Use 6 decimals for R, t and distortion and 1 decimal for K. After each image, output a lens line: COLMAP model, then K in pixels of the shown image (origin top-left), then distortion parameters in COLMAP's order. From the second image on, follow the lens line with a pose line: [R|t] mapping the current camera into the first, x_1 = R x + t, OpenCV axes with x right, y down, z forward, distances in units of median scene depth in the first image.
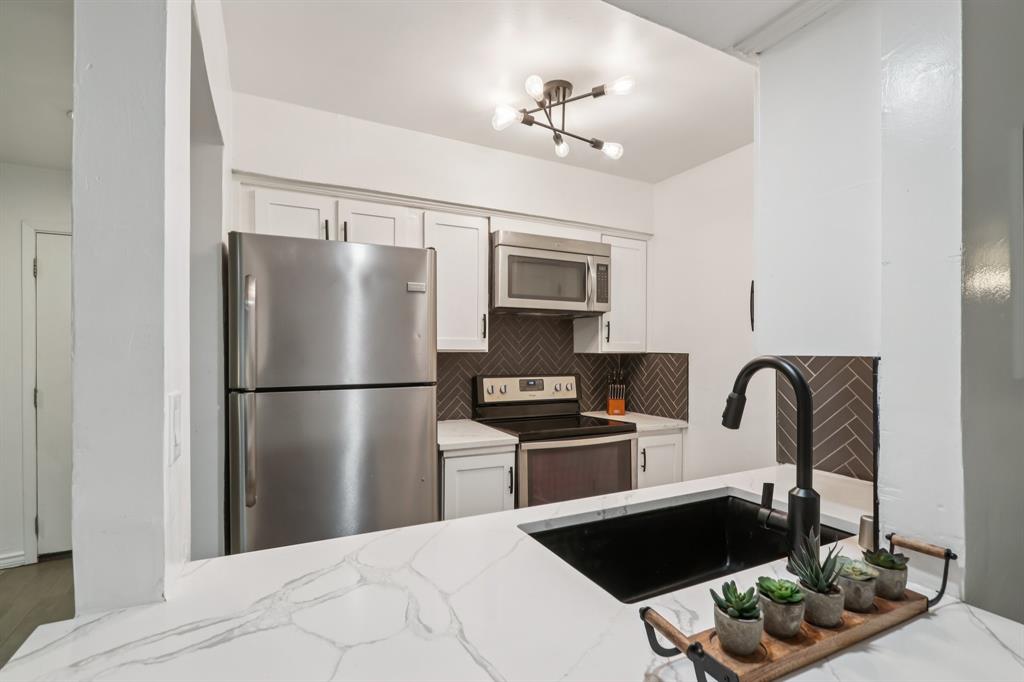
lens RADIAL K [[478.0, 0, 517.9], [0, 478.0, 346.1], [0, 0, 1]] dist [-0.010625, 0.000213]
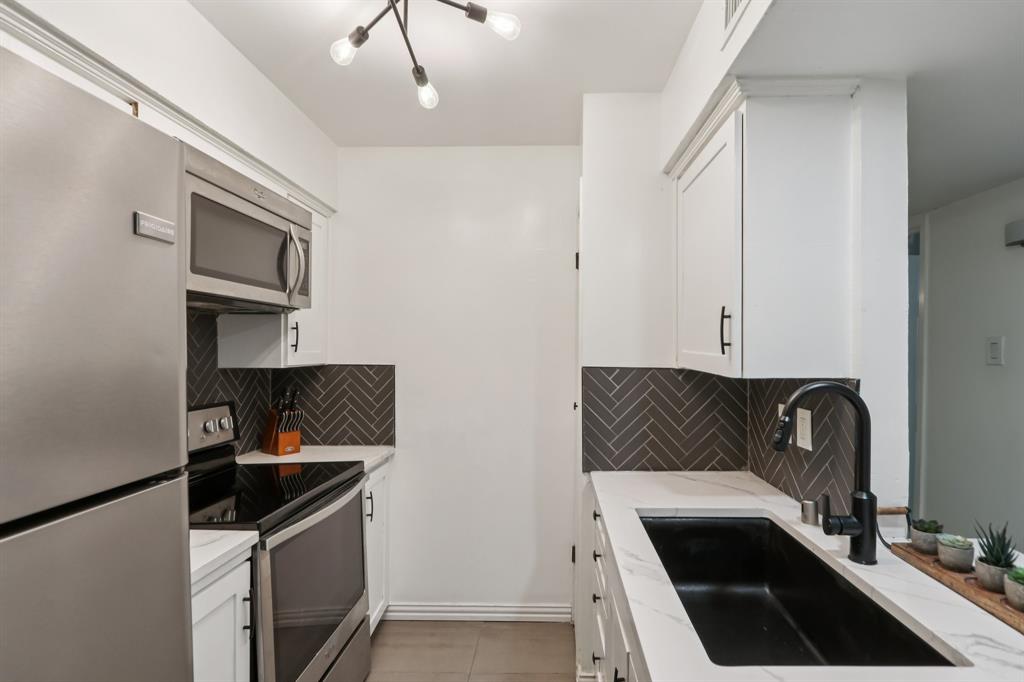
lens RADIAL K [[492.6, 0, 514.3], [0, 492.6, 344.4], [0, 0, 1]] dist [-0.002182, 0.000007]
pose [[0.475326, 0.002296, 0.879807, -0.313197], [-0.006156, 0.999981, 0.000717, -0.023425], [-0.879788, -0.005757, 0.475331, 0.408737]]
